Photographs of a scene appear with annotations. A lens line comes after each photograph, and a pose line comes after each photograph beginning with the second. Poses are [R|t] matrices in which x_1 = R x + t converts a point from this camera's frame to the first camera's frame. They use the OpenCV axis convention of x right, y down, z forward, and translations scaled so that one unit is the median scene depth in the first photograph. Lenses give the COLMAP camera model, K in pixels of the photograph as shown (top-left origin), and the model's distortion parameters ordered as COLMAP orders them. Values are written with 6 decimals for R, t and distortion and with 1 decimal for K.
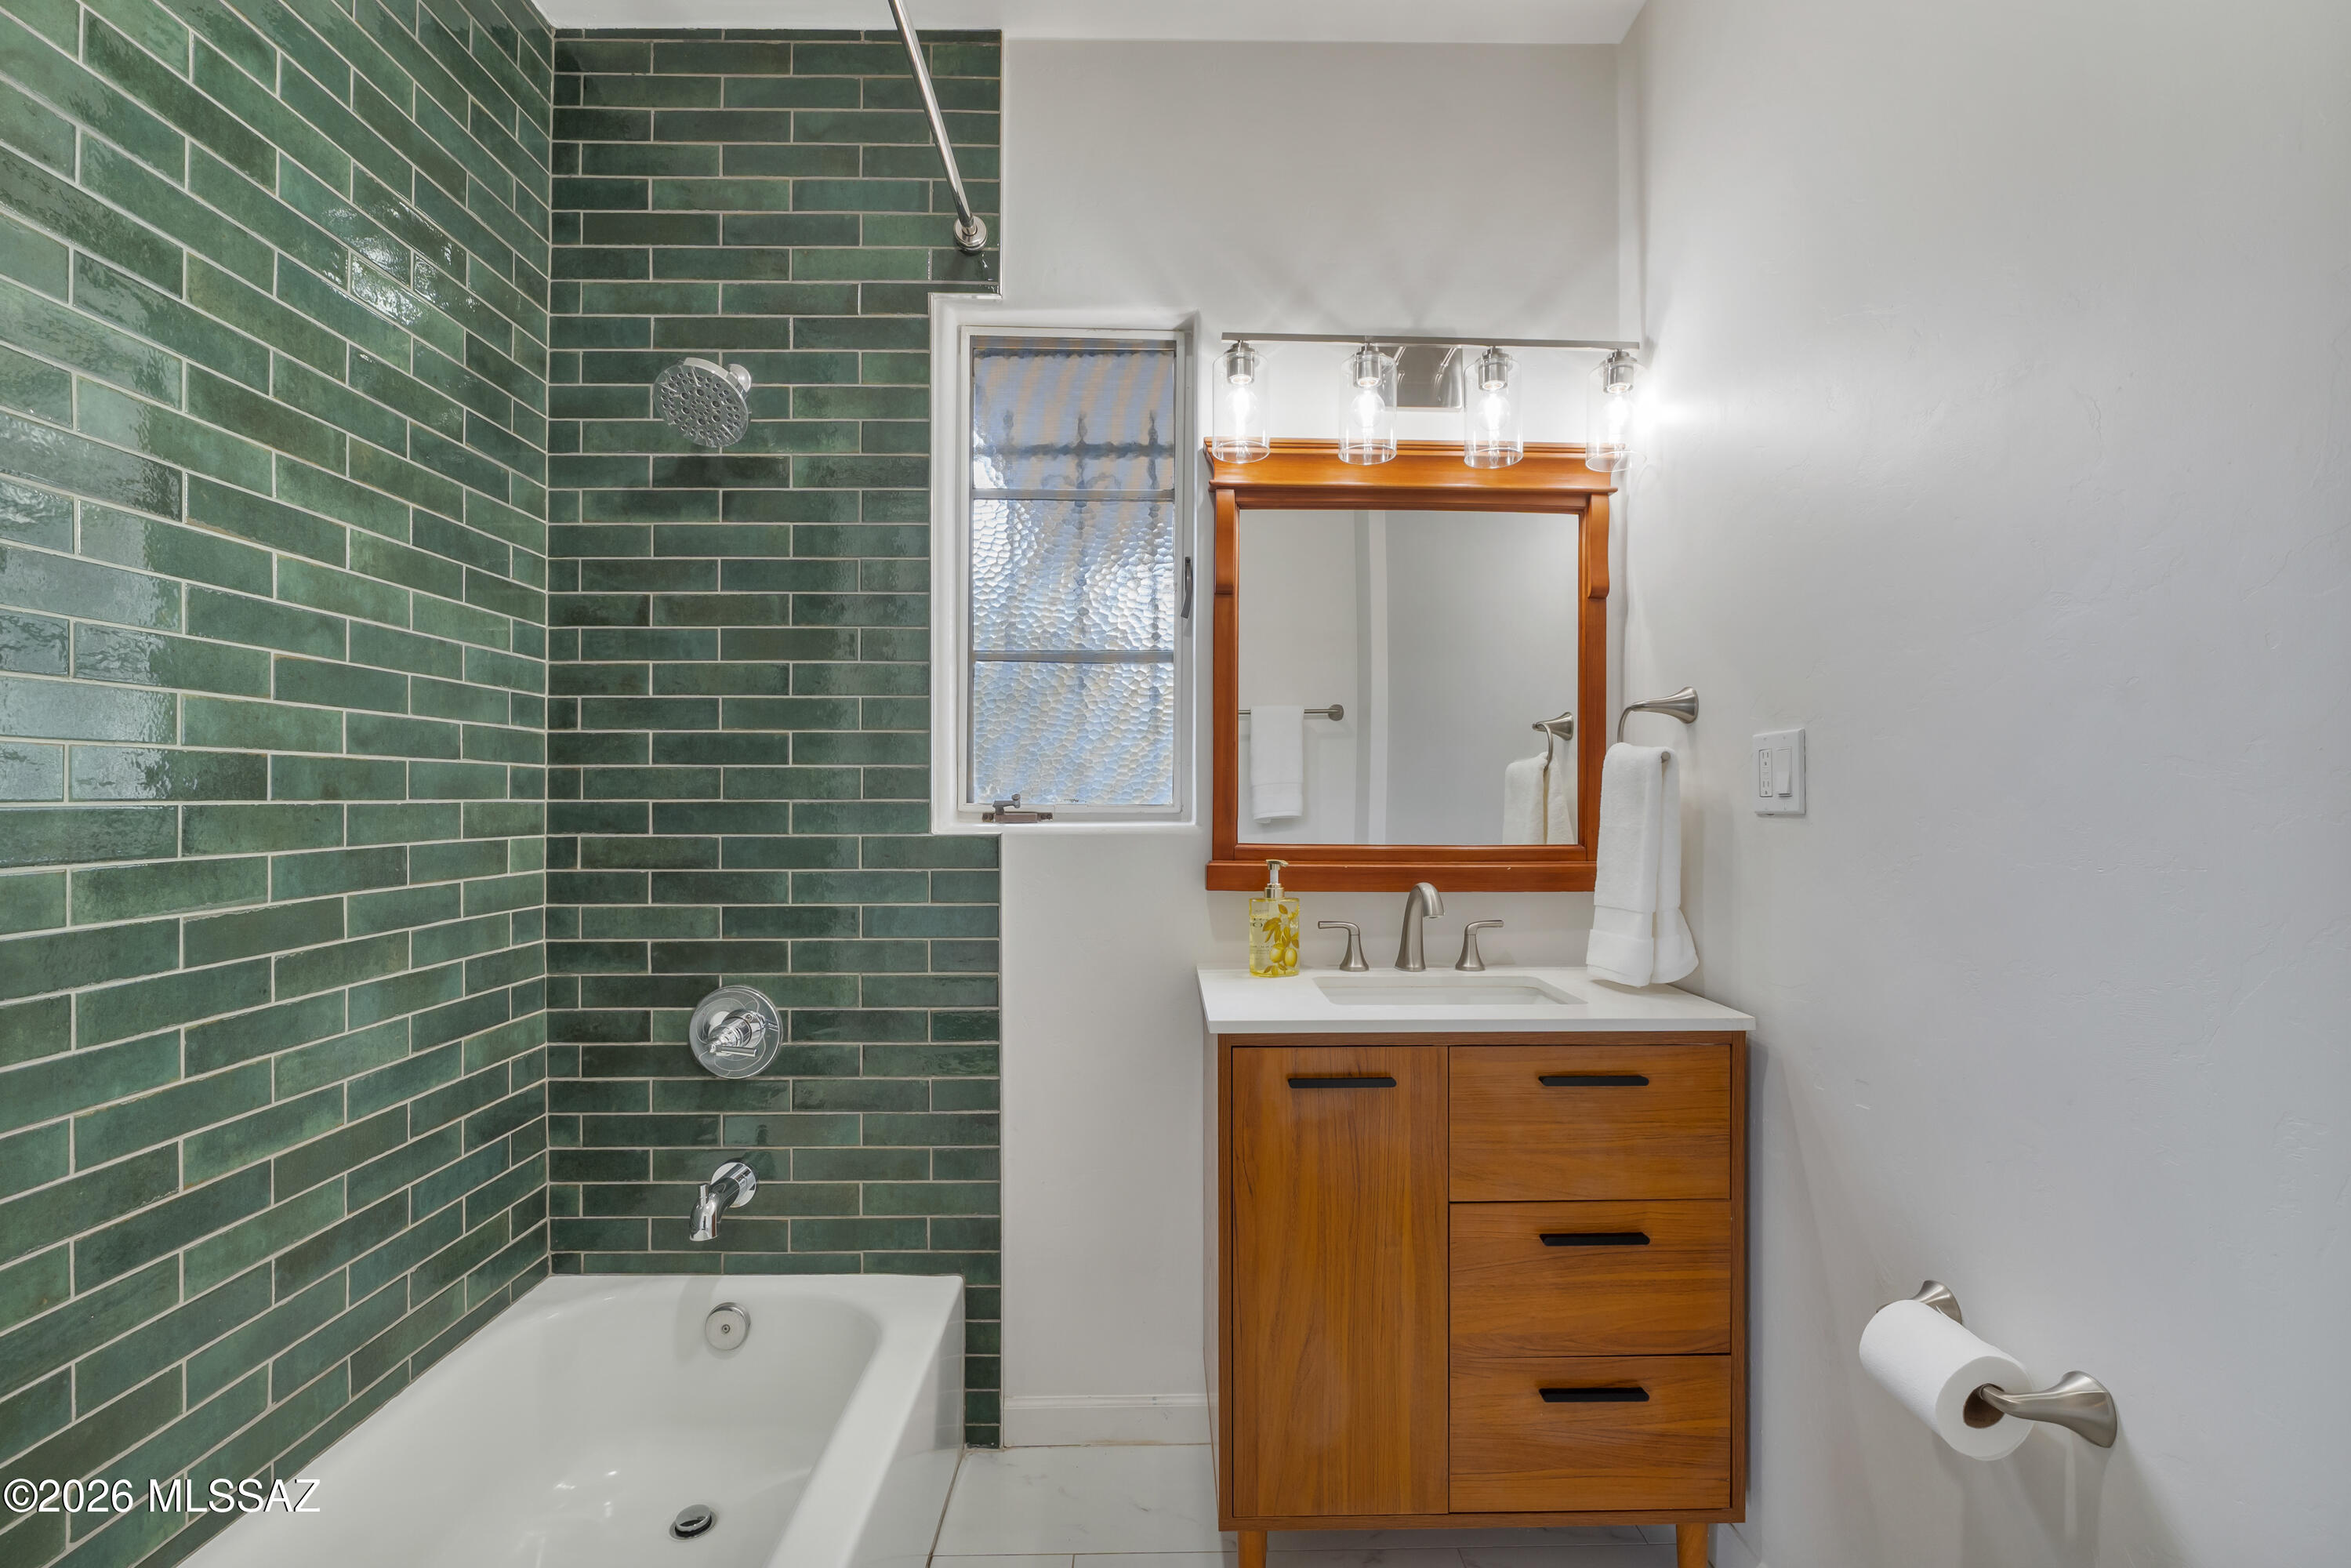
lens RADIAL K [[1077.3, 0, 1176.3], [0, 1077.3, 794.8], [0, 0, 1]] dist [-0.007950, -0.000114]
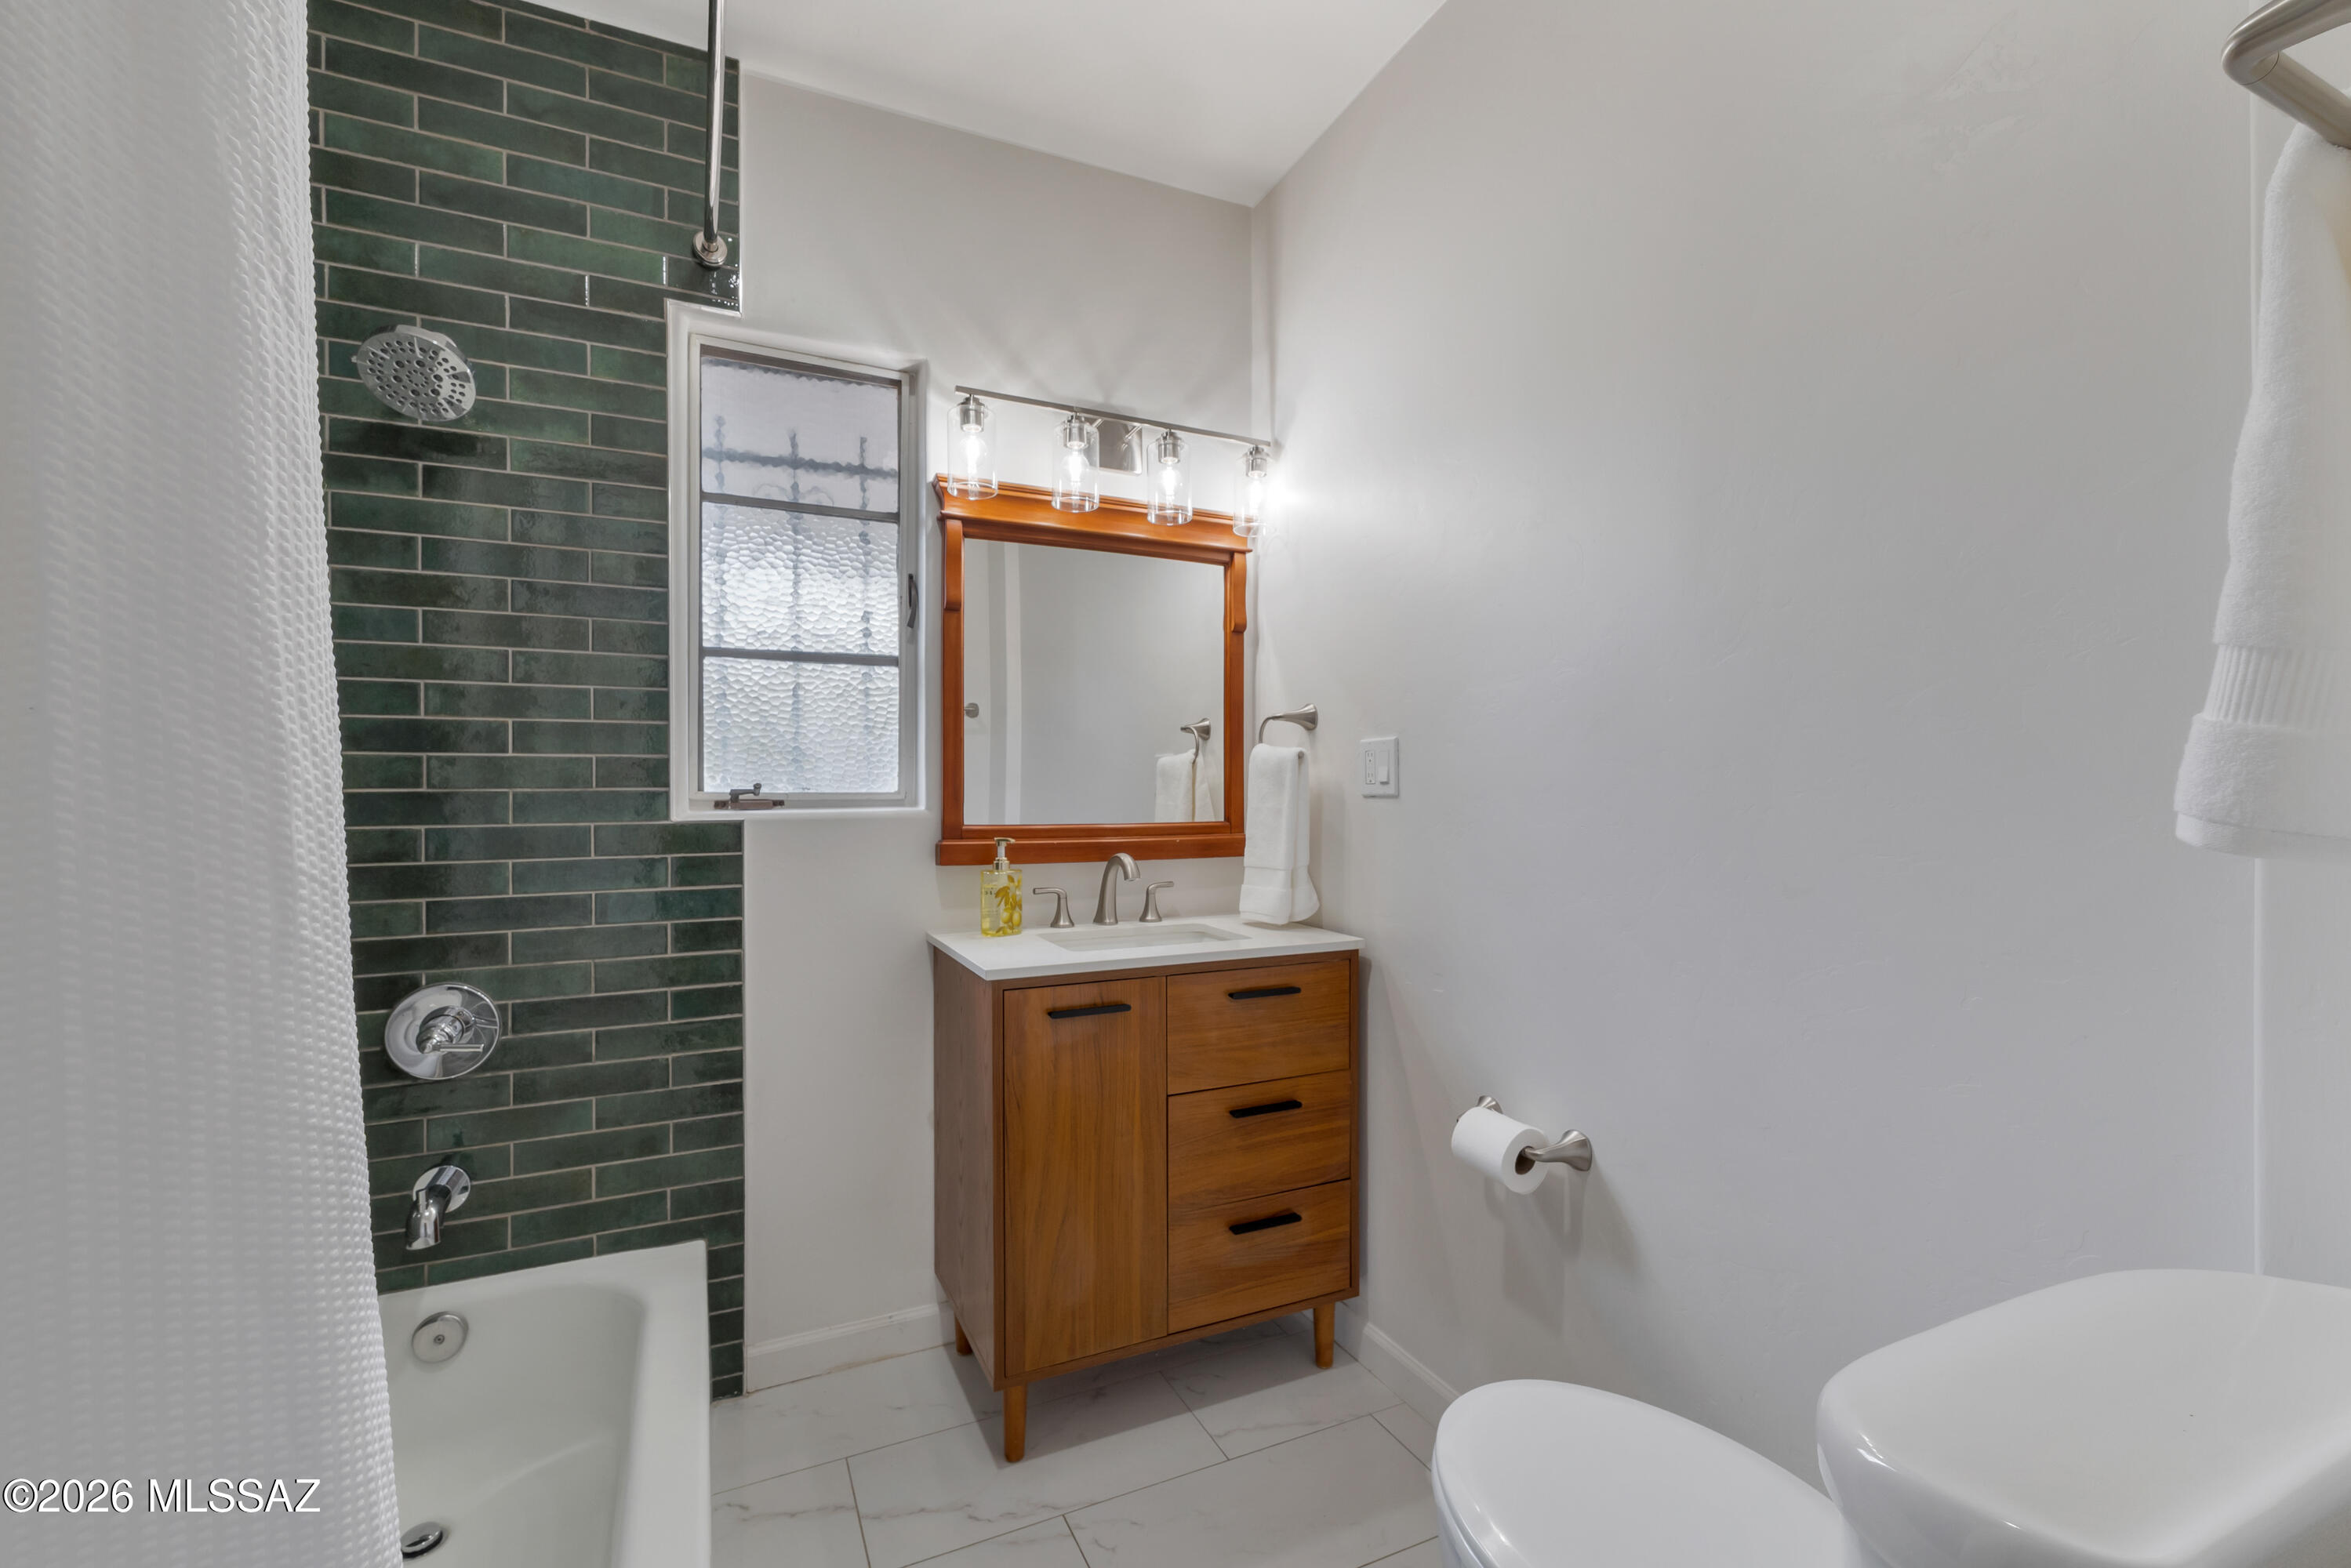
lens RADIAL K [[1007.9, 0, 1178.0], [0, 1007.9, 790.8], [0, 0, 1]] dist [0.005974, -0.000216]
pose [[0.913424, -0.004562, 0.406984, -0.178231], [0.001430, 0.999967, 0.008000, -0.000301], [-0.407007, -0.006725, 0.913400, -0.092248]]
